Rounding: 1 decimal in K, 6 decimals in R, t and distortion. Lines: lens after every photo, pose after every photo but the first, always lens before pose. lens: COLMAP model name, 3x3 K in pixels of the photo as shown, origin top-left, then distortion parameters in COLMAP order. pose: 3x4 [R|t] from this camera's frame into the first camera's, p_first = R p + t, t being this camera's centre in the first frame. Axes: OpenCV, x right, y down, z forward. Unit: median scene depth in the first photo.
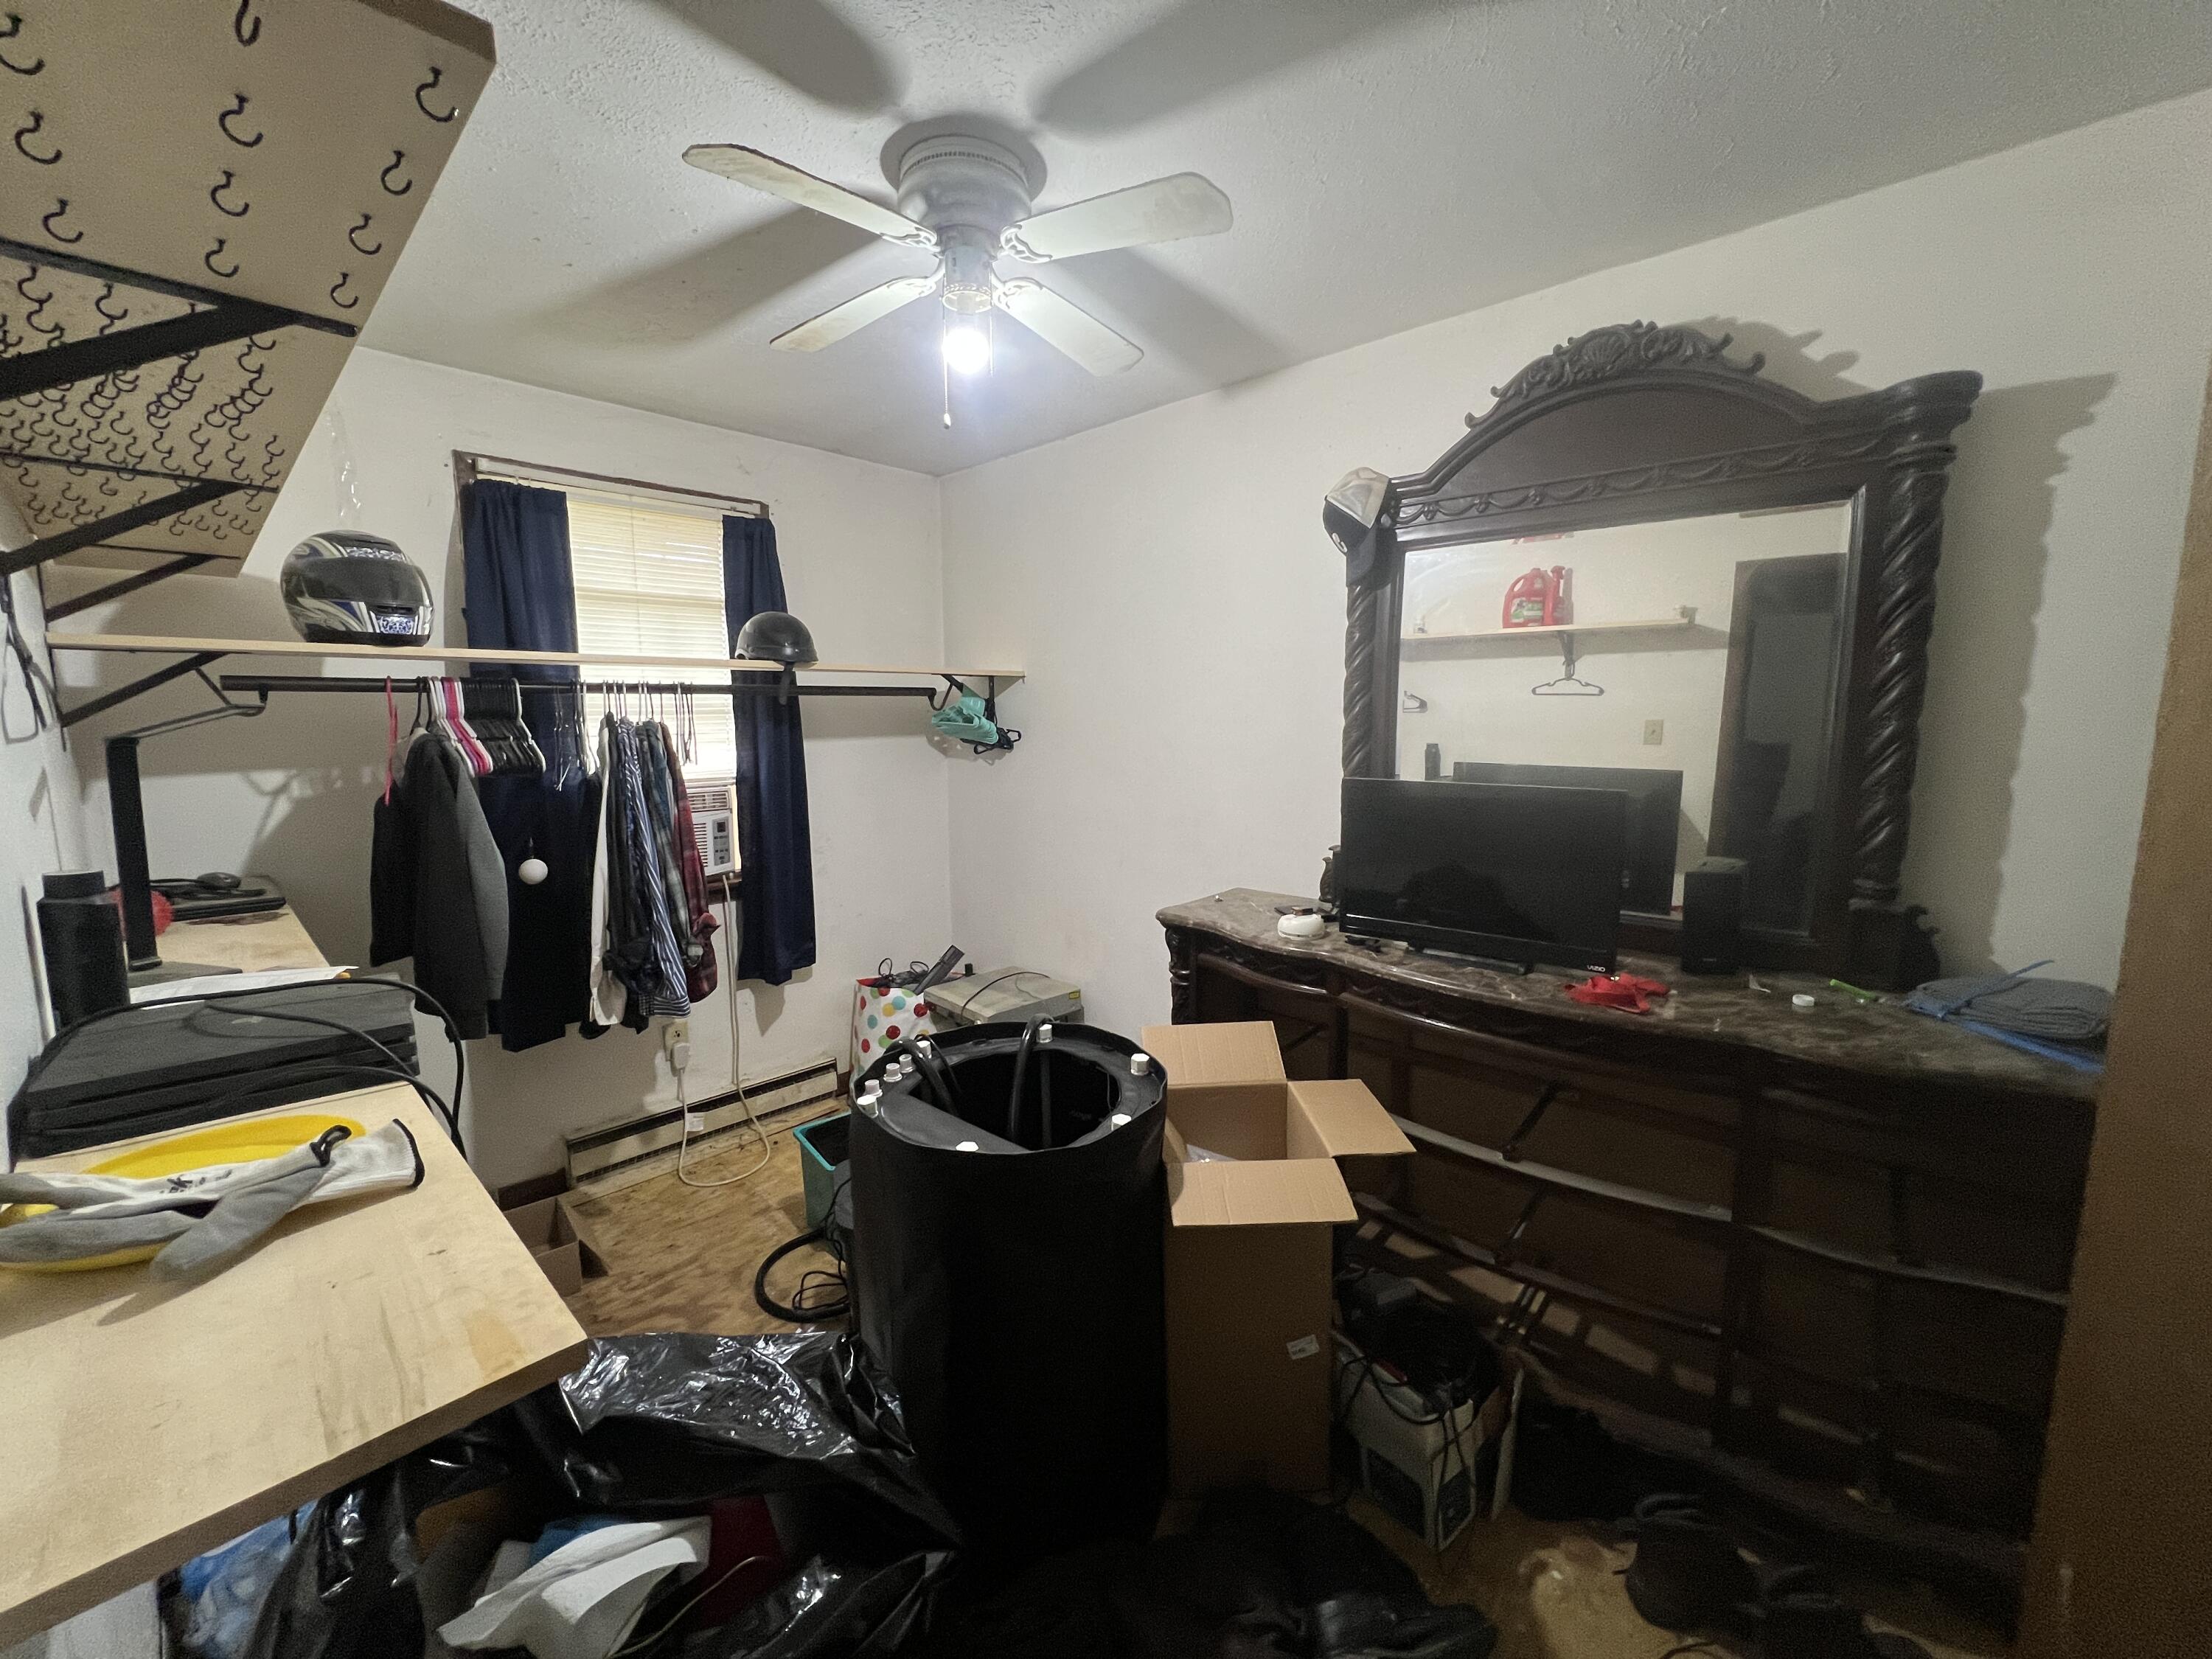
lens RADIAL K [[888.3, 0, 1100.1], [0, 888.3, 822.2], [0, 0, 1]] dist [-0.001138, -0.000043]
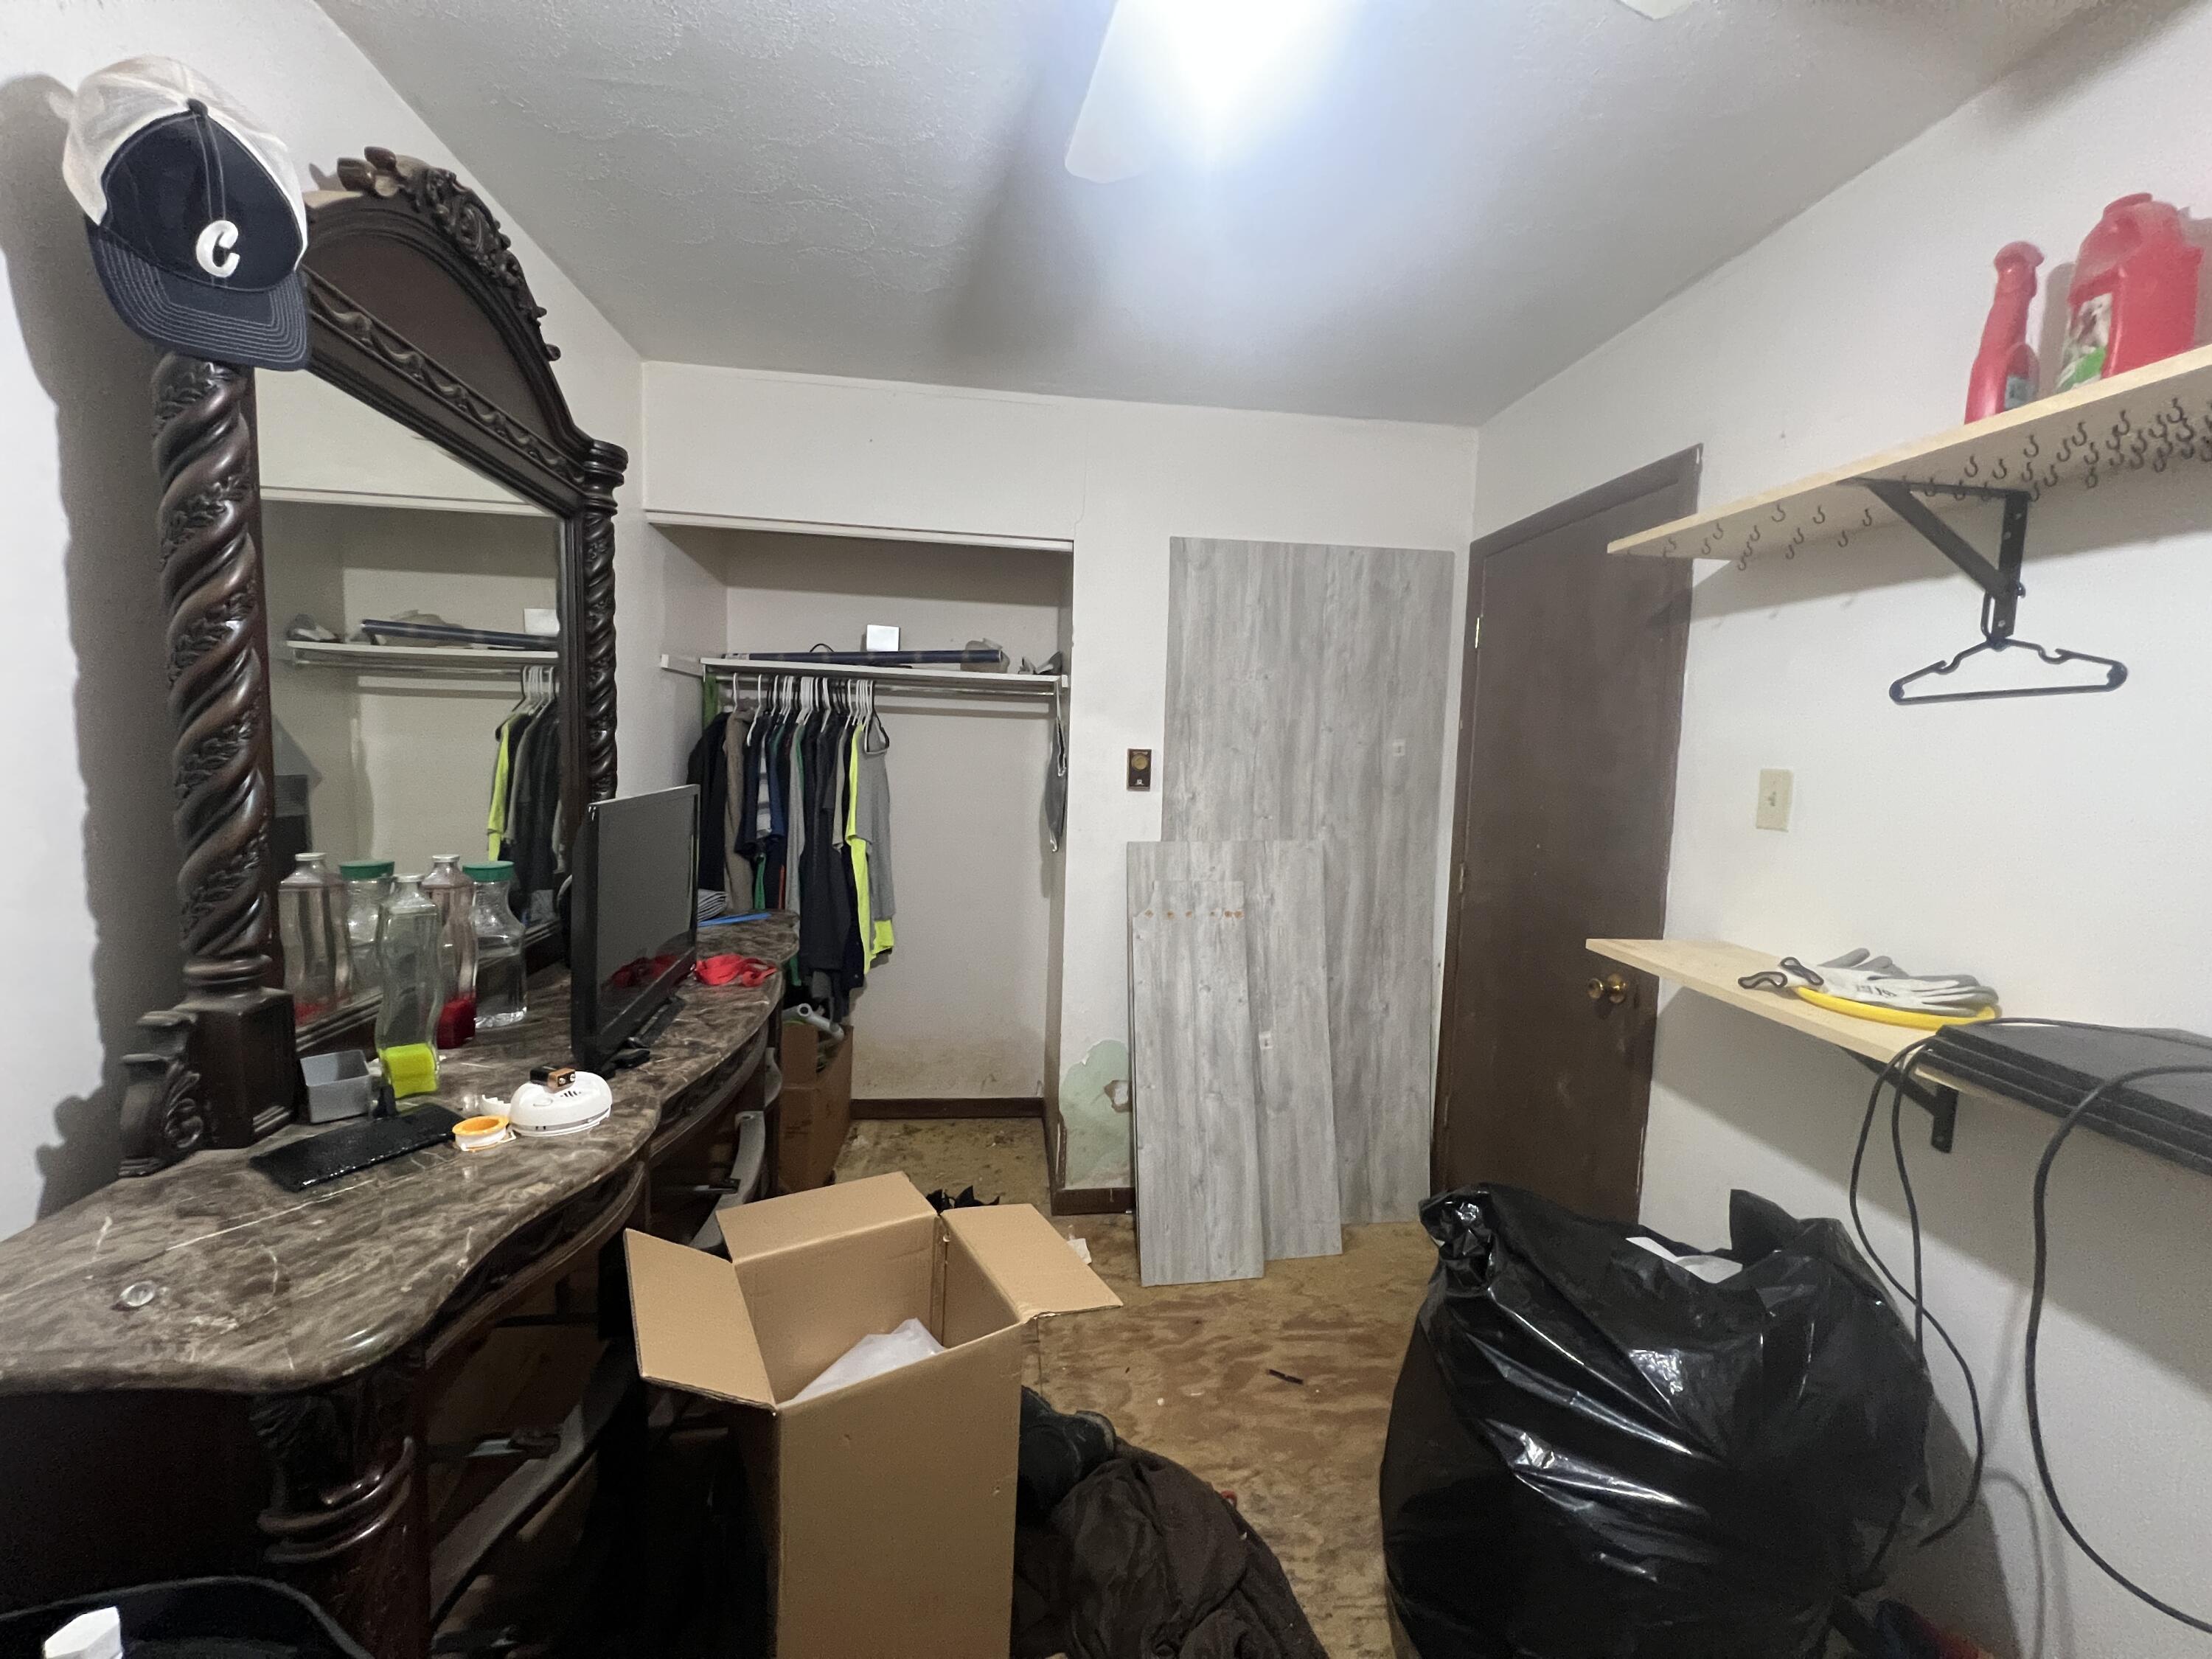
lens RADIAL K [[888.3, 0, 1100.1], [0, 888.3, 822.2], [0, 0, 1]] dist [-0.001138, -0.000043]
pose [[-0.763621, -0.076906, 0.641068, -0.370491], [0.051606, 0.982435, 0.179330, -0.134383], [-0.643599, 0.170023, -0.746239, 1.307167]]
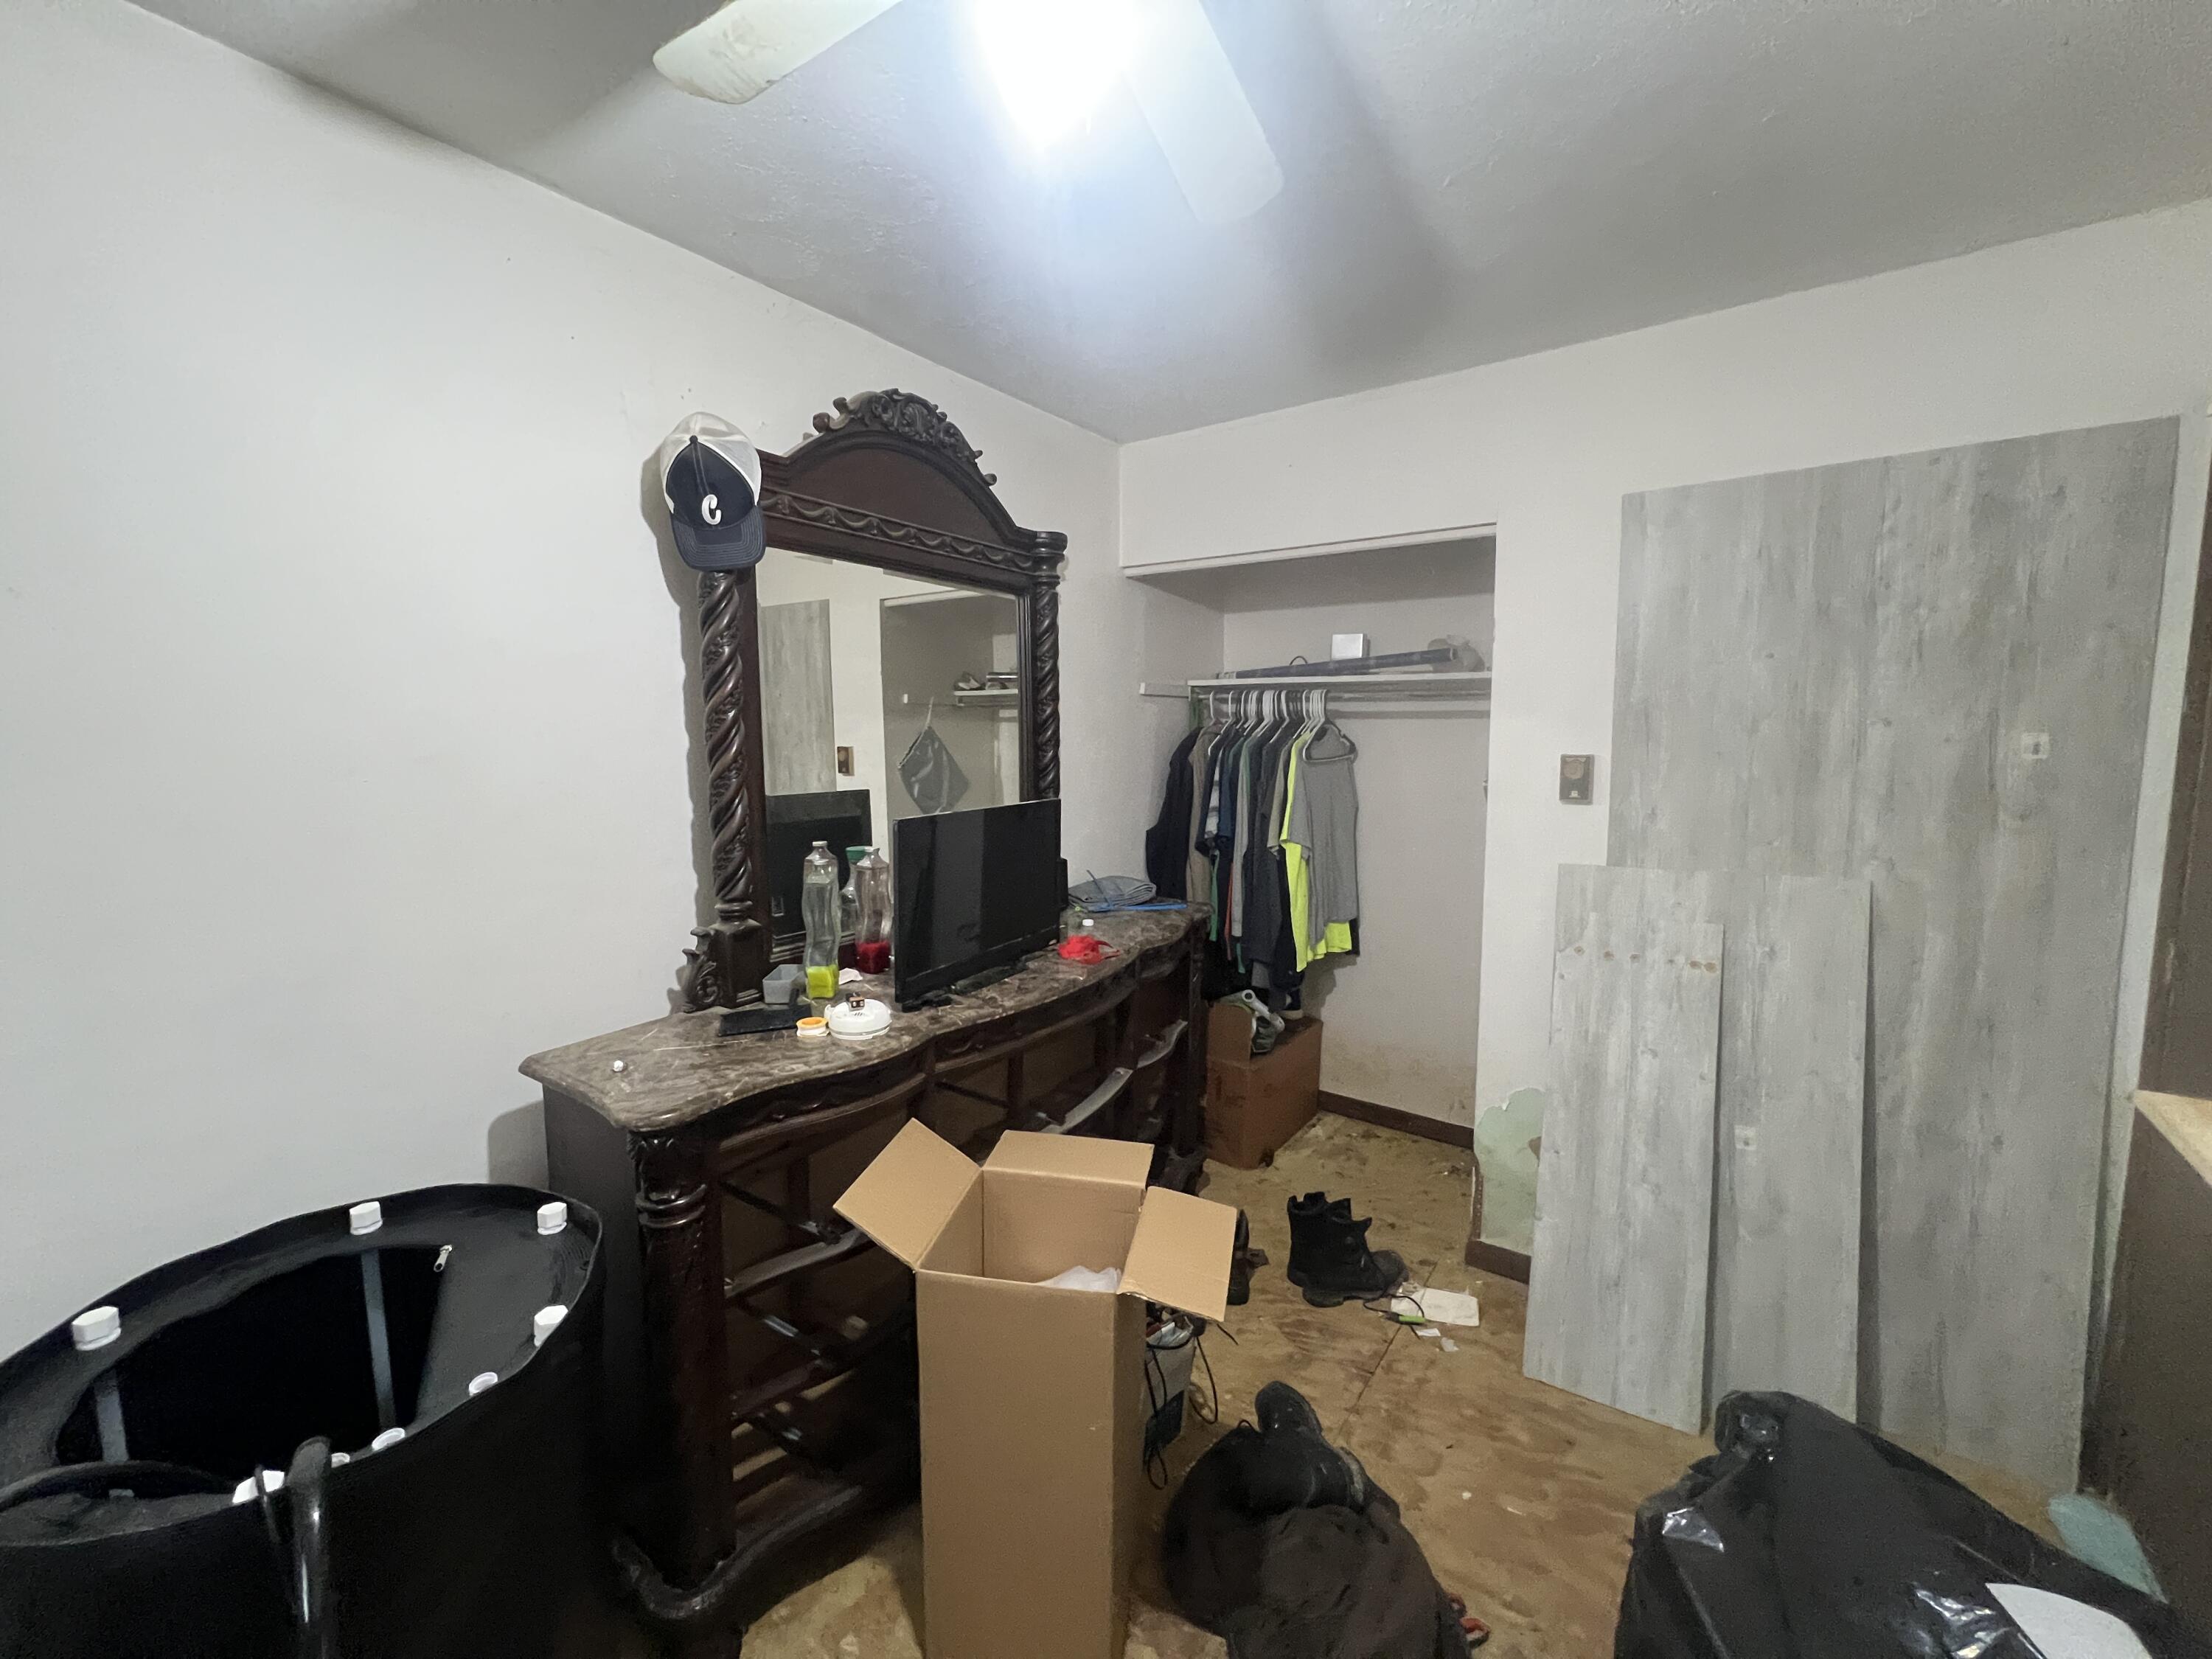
lens RADIAL K [[888.3, 0, 1100.1], [0, 888.3, 822.2], [0, 0, 1]] dist [-0.001138, -0.000043]
pose [[-0.122977, -0.104064, 0.986938, -0.611801], [0.132742, 0.983826, 0.120276, -0.131487], [-0.983492, 0.145800, -0.107175, 0.964187]]
